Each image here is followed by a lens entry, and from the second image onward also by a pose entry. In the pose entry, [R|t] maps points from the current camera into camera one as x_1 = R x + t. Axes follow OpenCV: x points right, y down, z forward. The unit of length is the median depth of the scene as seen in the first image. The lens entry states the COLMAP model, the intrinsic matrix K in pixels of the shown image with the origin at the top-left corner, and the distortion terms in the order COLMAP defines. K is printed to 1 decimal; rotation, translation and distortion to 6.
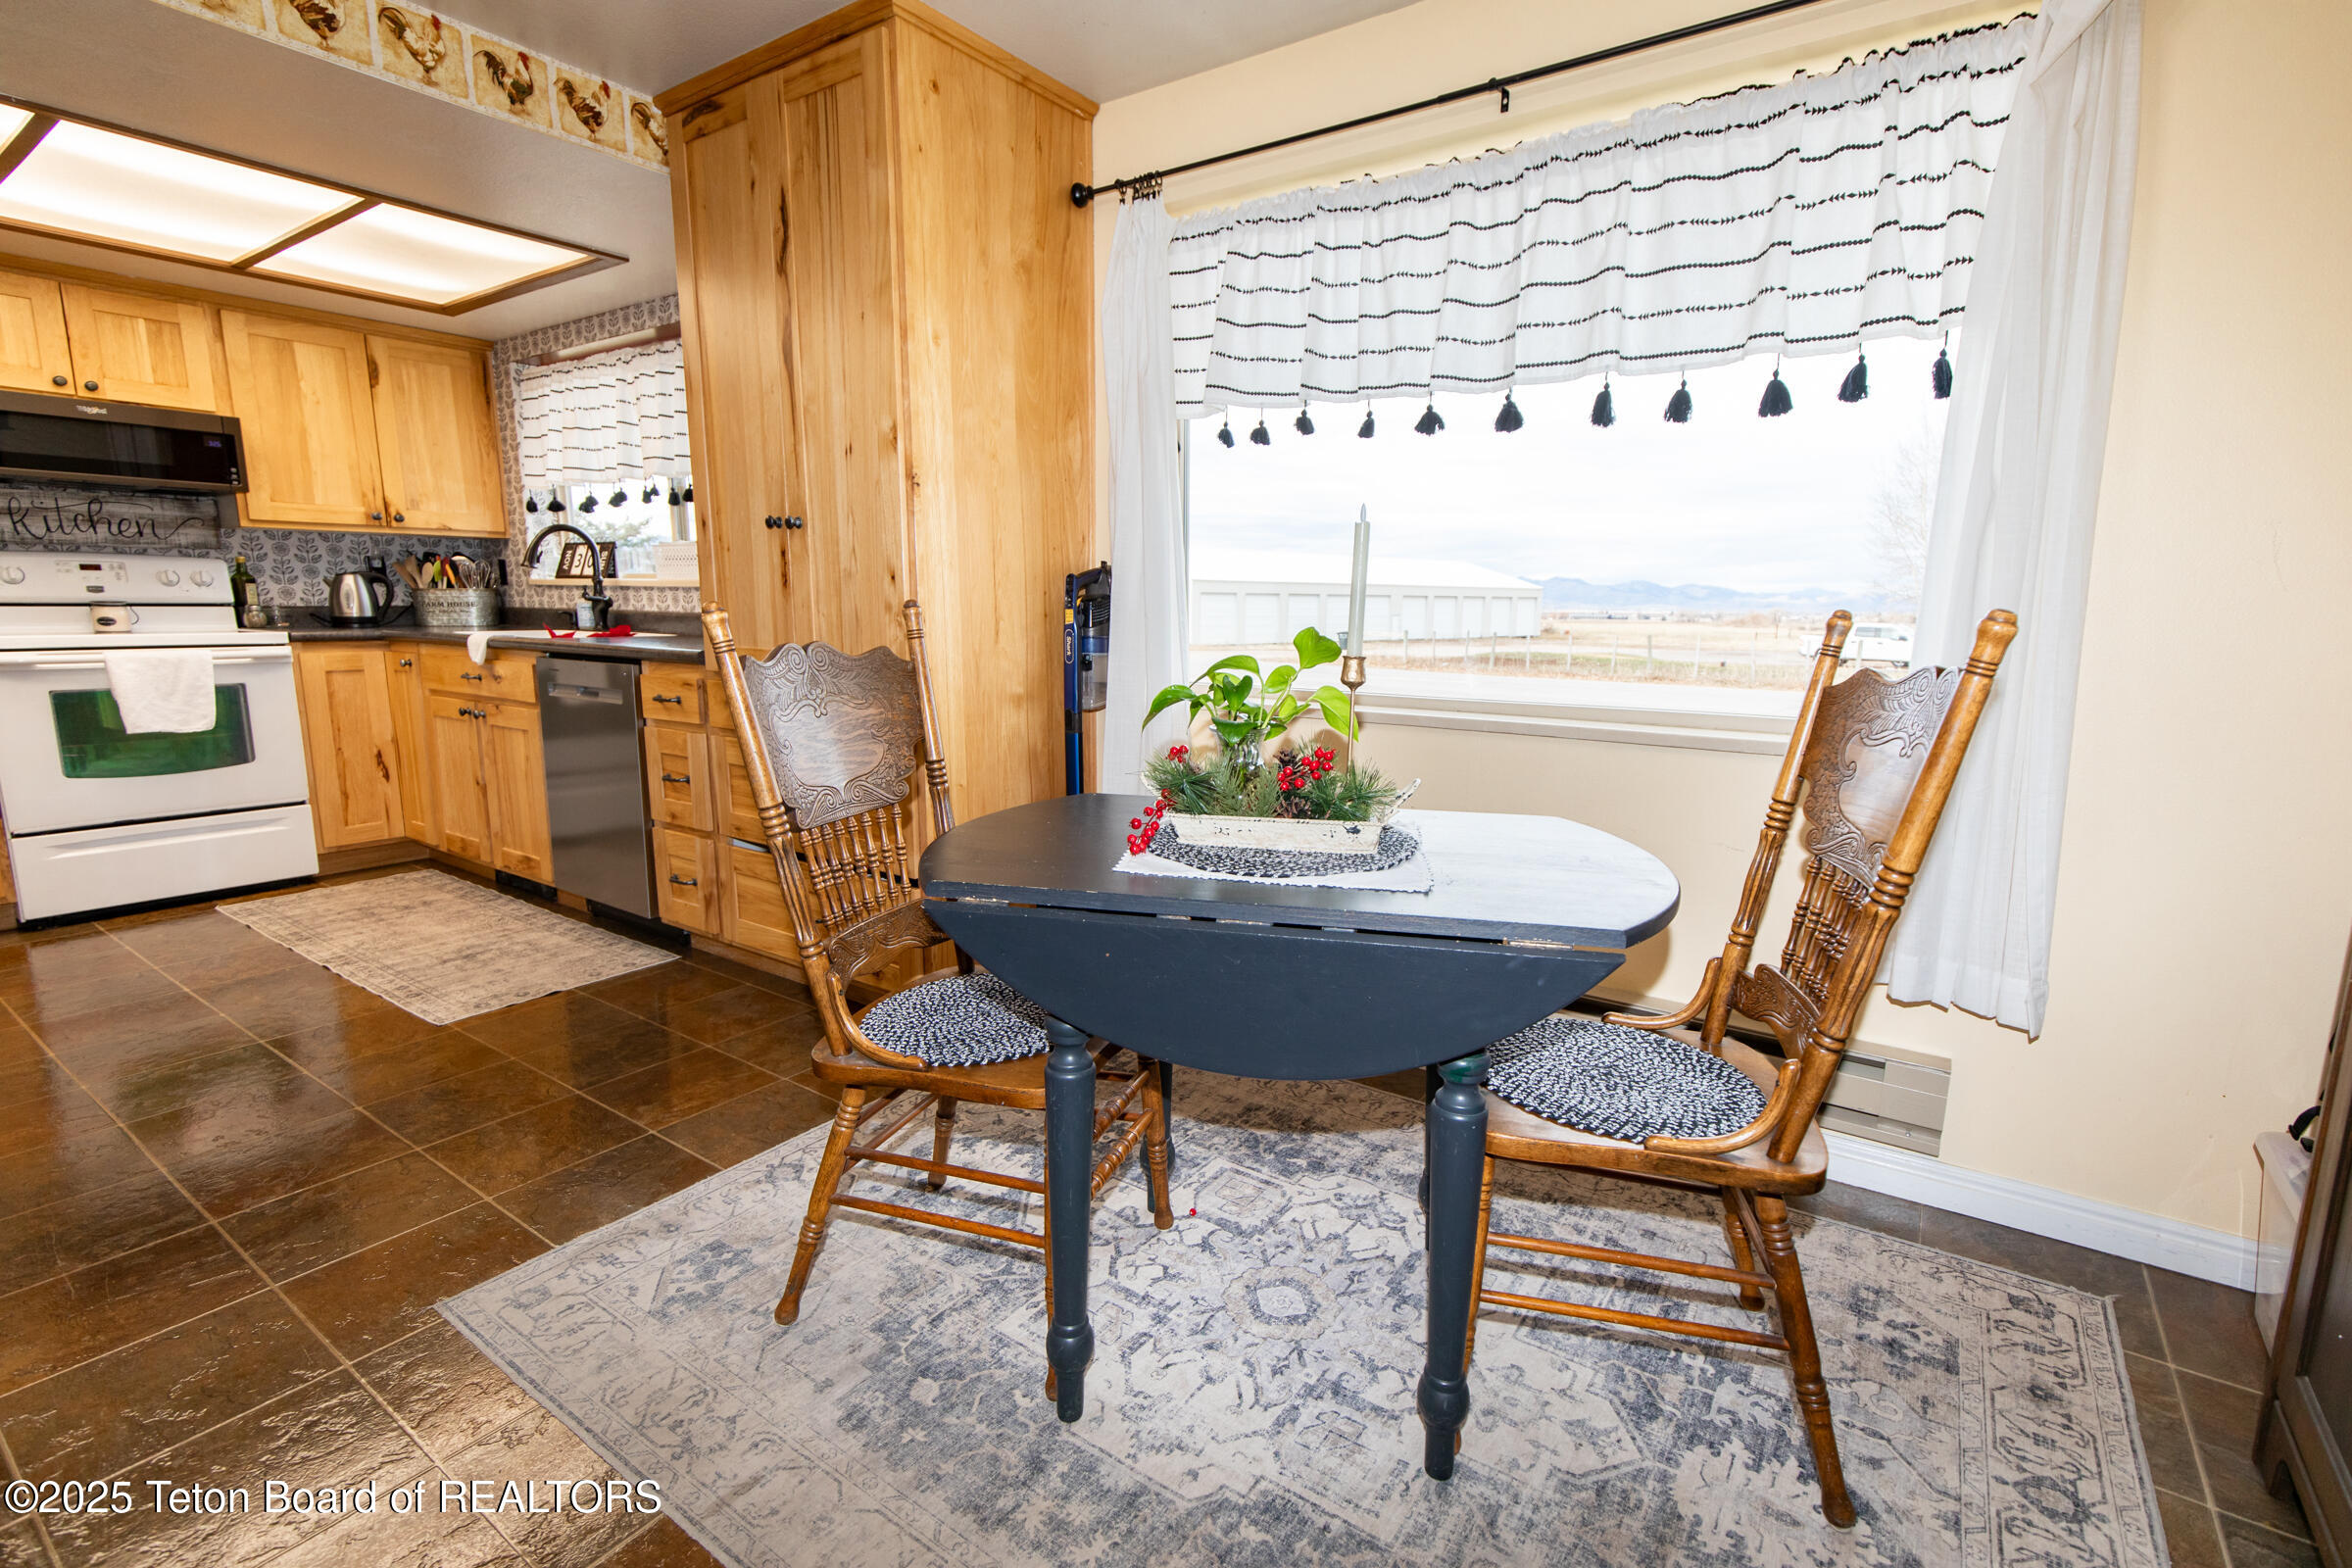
lens RADIAL K [[1083.3, 0, 1195.2], [0, 1083.3, 778.6], [0, 0, 1]] dist [0.004096, -0.001076]
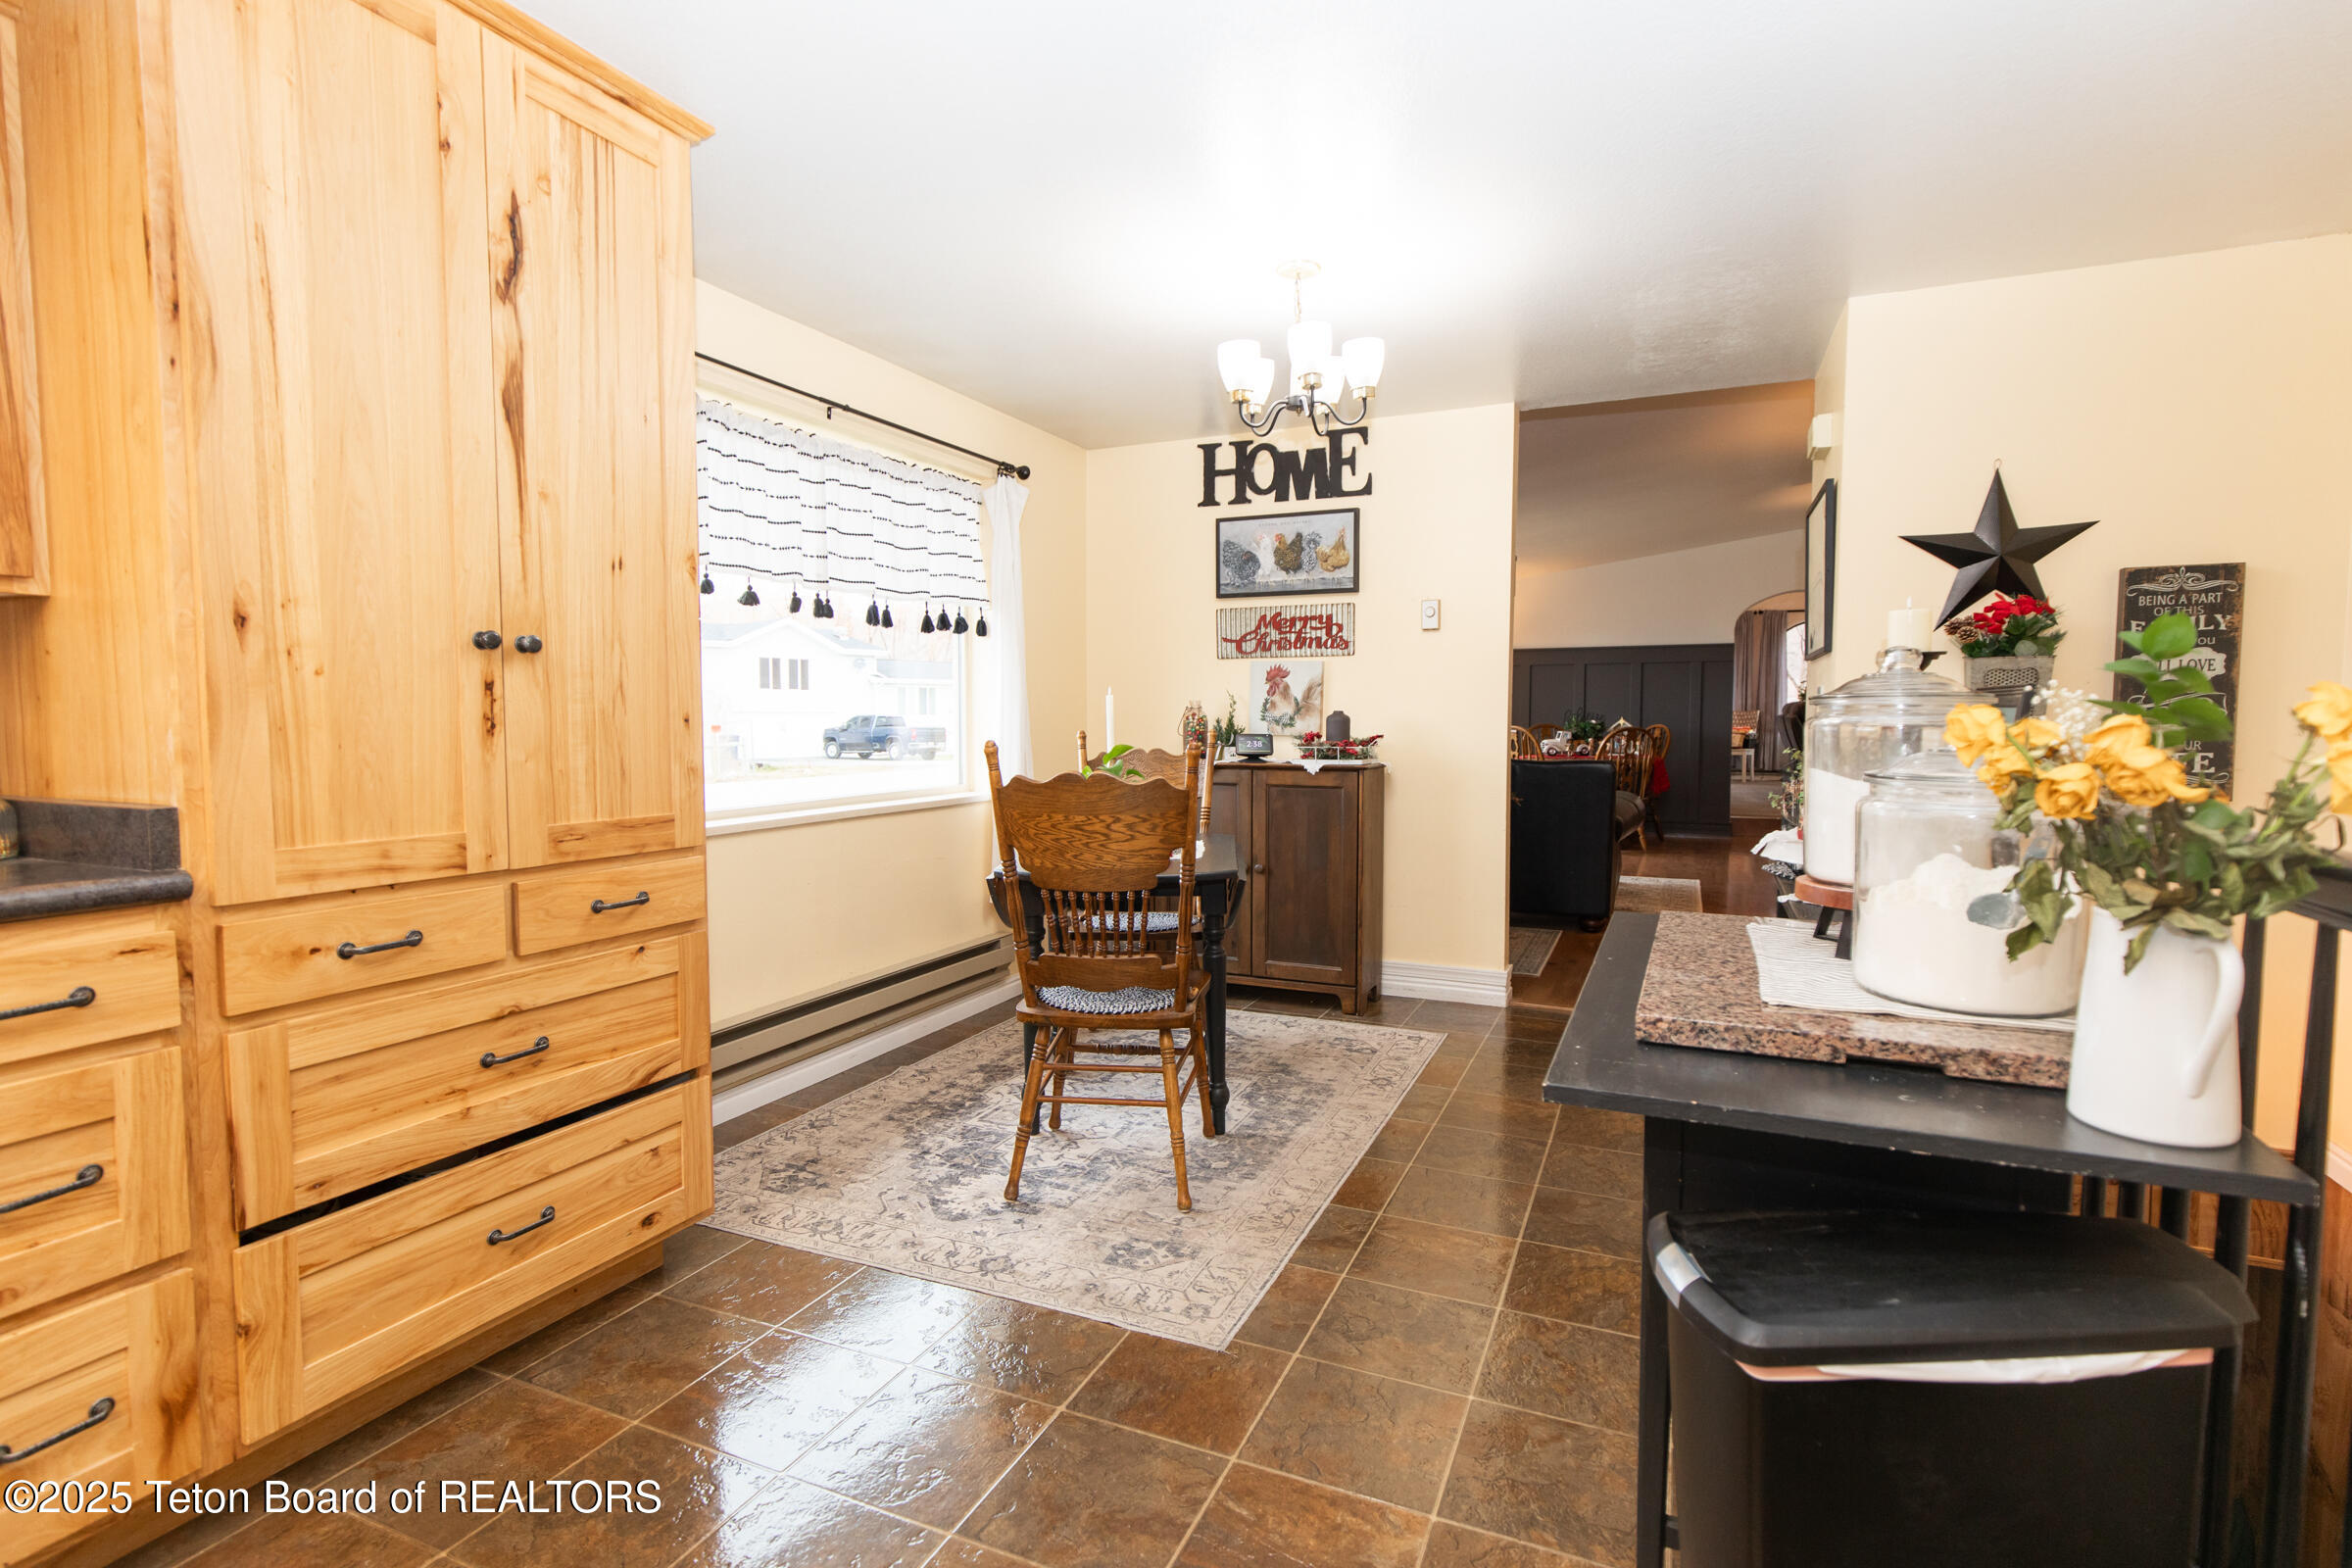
lens RADIAL K [[1083.3, 0, 1195.2], [0, 1083.3, 778.6], [0, 0, 1]] dist [0.004096, -0.001076]
pose [[-0.188751, -0.066259, 0.979787, -1.350965], [0.168280, 0.980781, 0.098745, -0.173771], [-0.967499, 0.183517, -0.173973, 0.847983]]
